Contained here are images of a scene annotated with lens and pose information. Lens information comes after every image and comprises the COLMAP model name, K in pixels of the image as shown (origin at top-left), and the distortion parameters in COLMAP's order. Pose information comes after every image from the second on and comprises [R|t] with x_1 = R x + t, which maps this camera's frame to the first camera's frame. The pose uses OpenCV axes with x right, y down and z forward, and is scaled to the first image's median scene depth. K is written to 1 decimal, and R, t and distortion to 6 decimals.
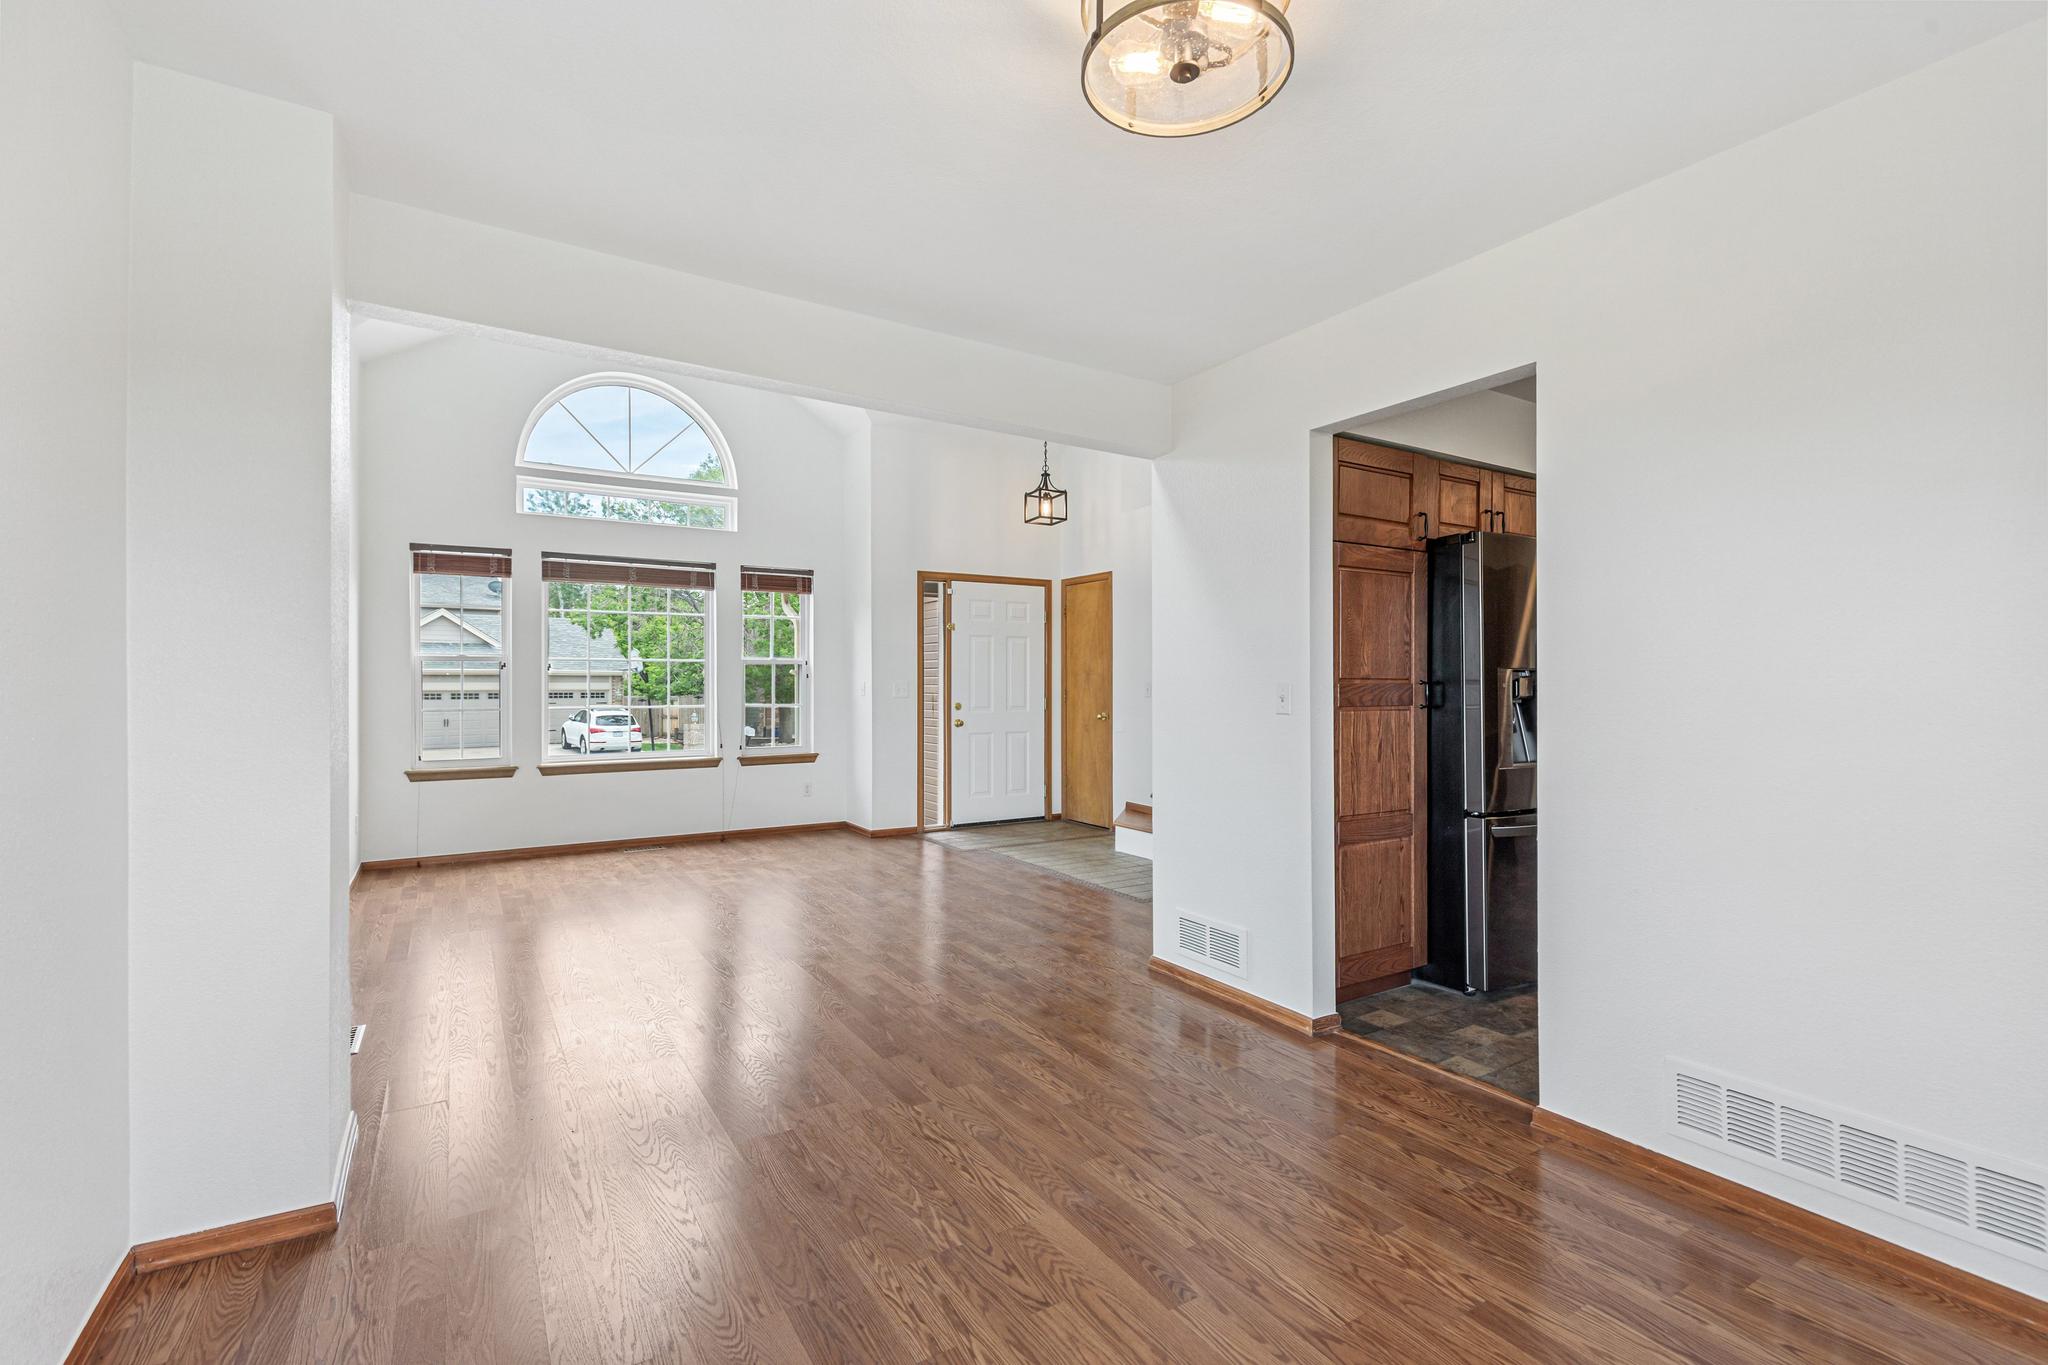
lens RADIAL K [[935.3, 0, 1030.9], [0, 935.3, 681.7], [0, 0, 1]] dist [0.019479, -0.000029]
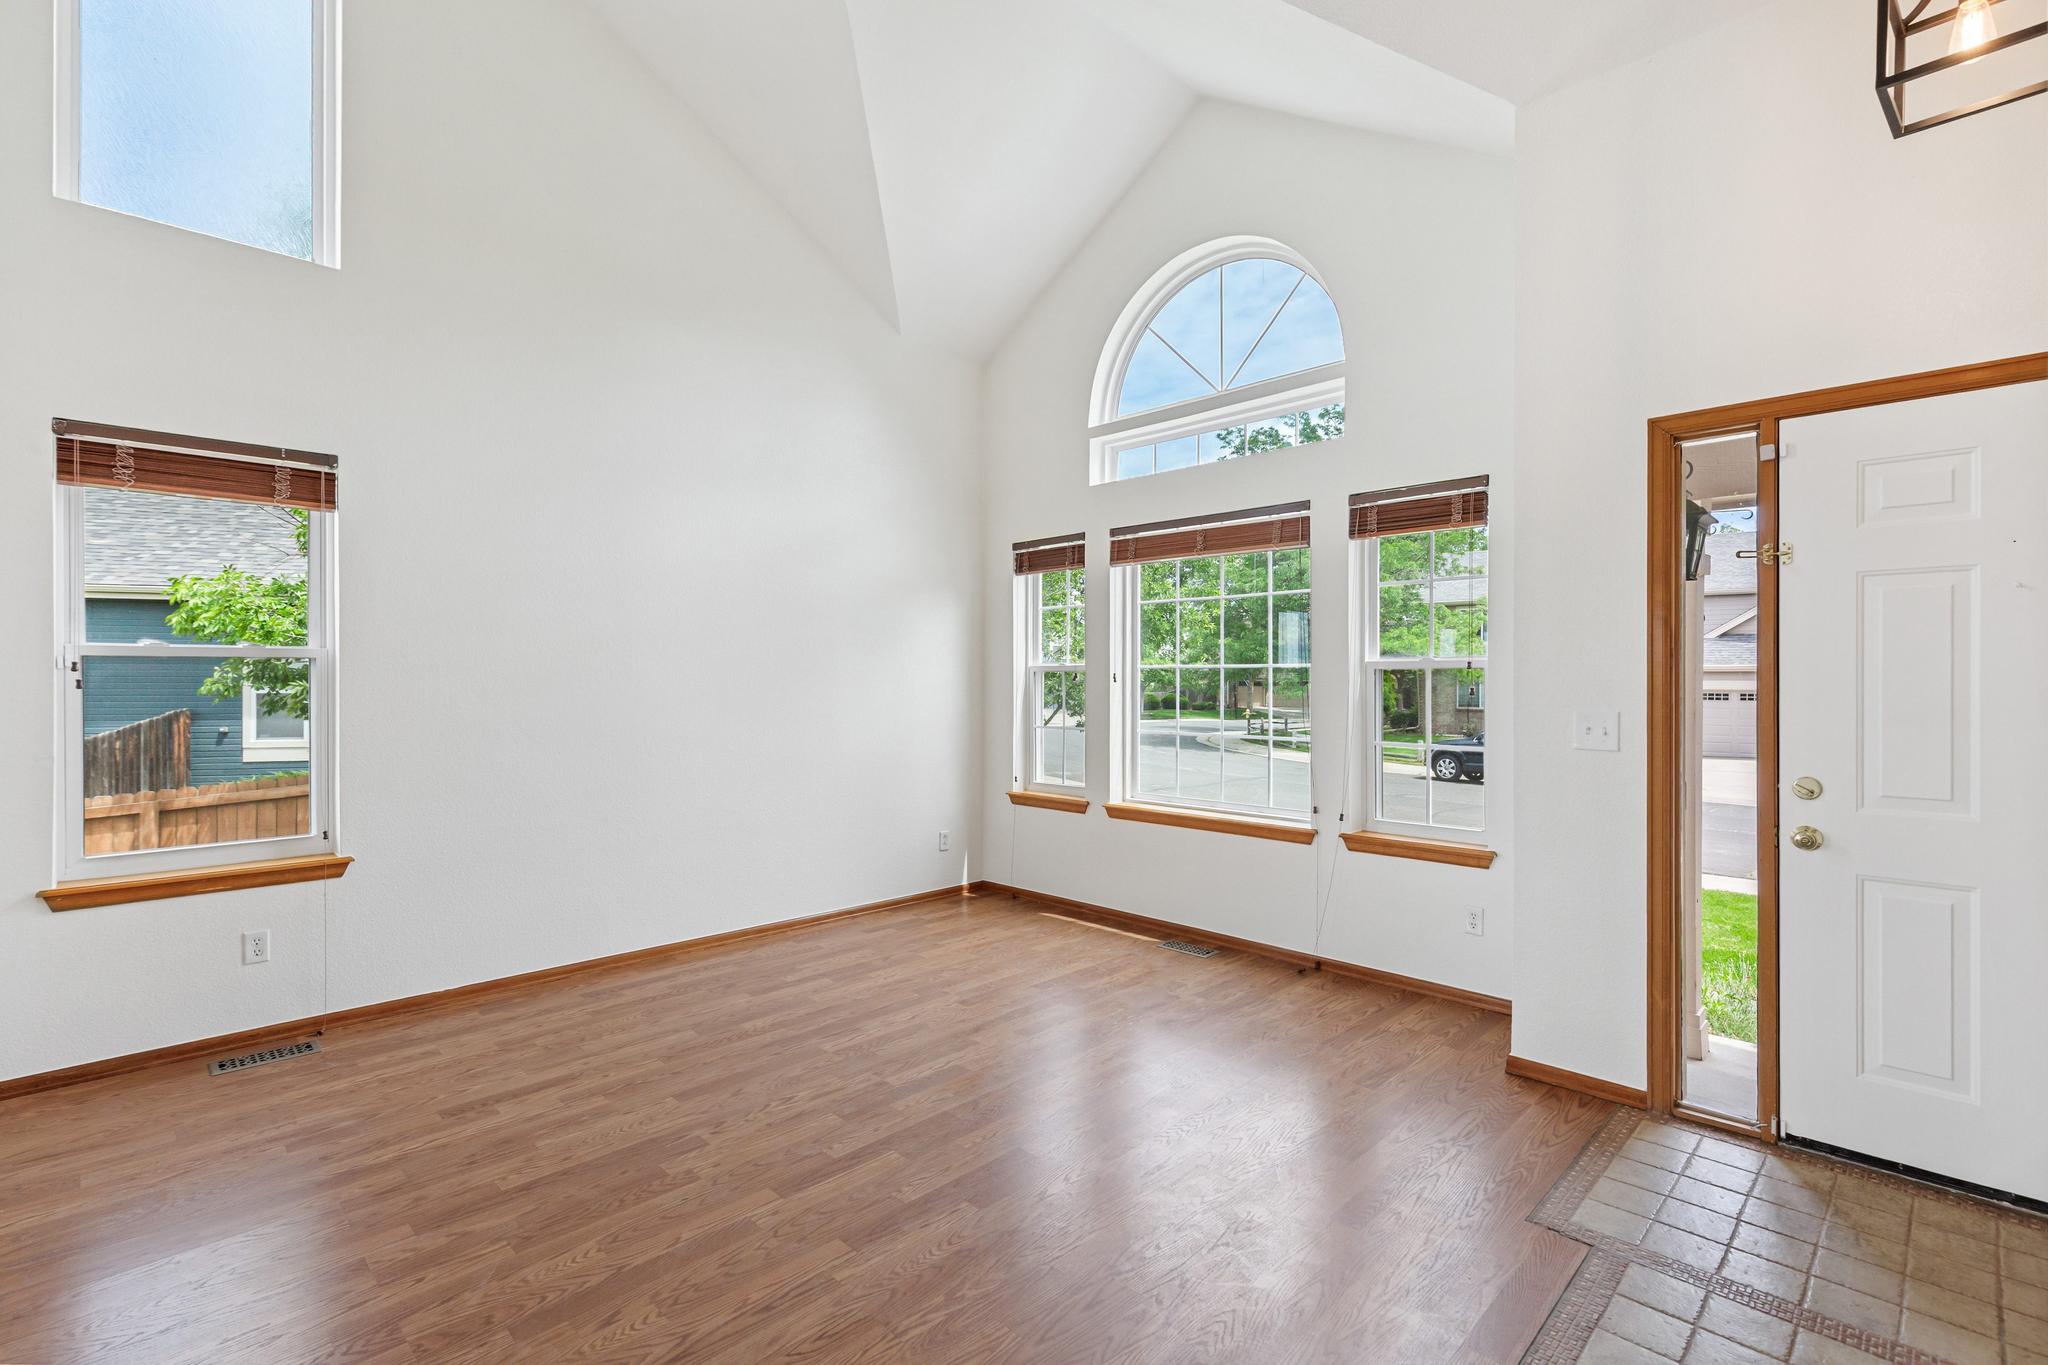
lens RADIAL K [[938.7, 0, 1027.7], [0, 938.7, 679.4], [0, 0, 1]] dist [0.006604, 0.000042]
pose [[0.226703, 0.003418, -0.973958, 0.196677], [0.001035, 0.999992, 0.003750, -0.015231], [0.973963, -0.001858, 0.226698, 0.675433]]
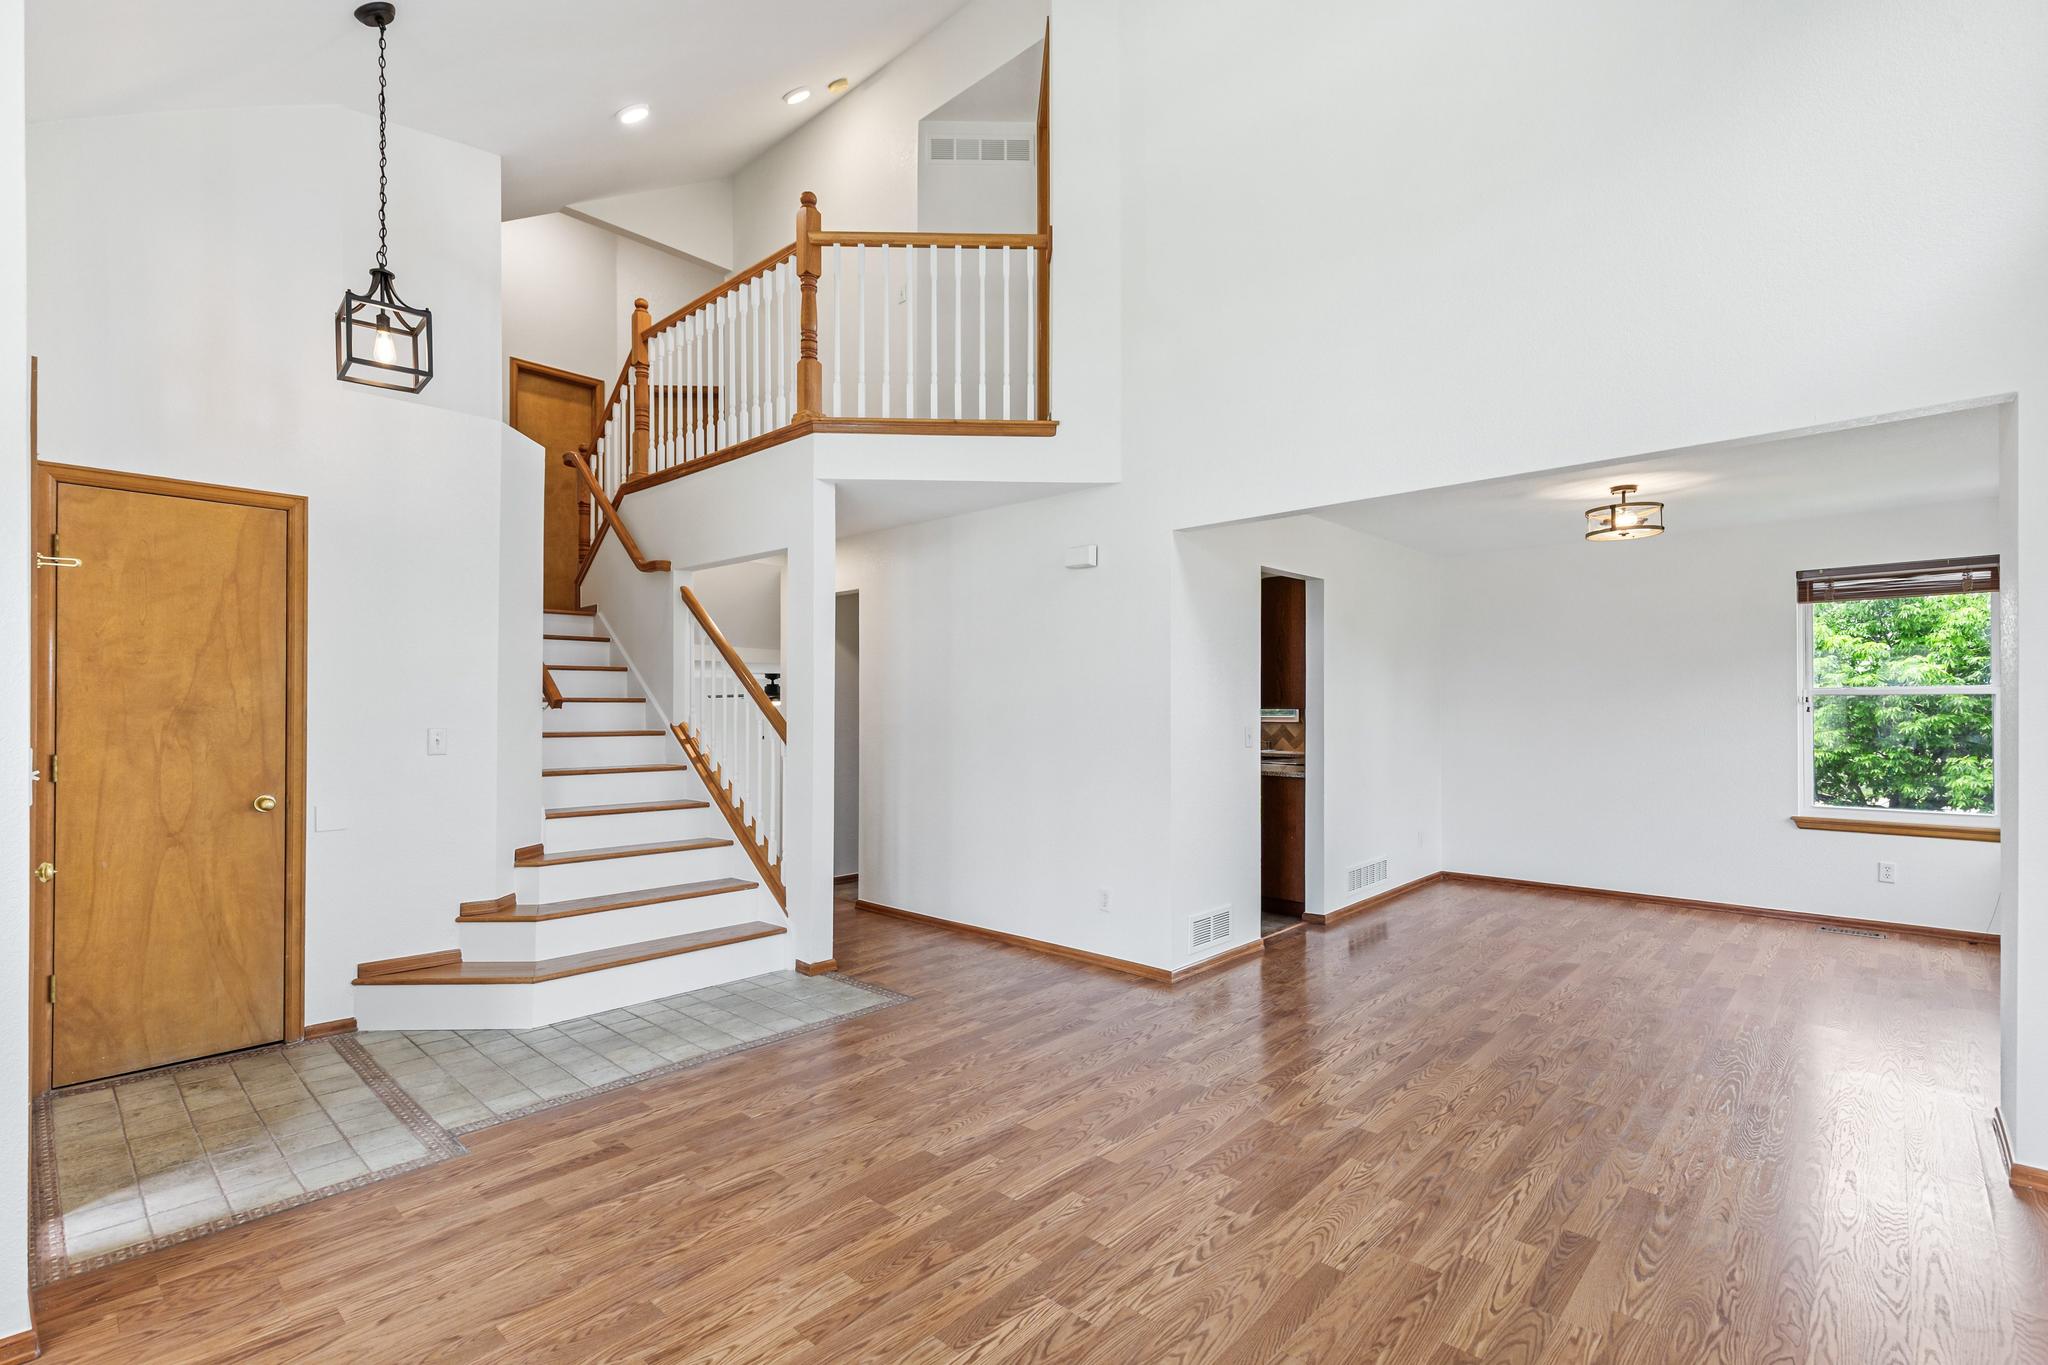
lens RADIAL K [[930.6, 0, 1022.9], [0, 930.6, 704.3], [0, 0, 1]] dist [0.003499, 0.000031]
pose [[-0.266356, 0.000524, 0.963875, -0.483901], [-0.003556, 0.999993, -0.001526, -0.013159], [-0.963868, -0.003834, -0.266352, 0.793622]]
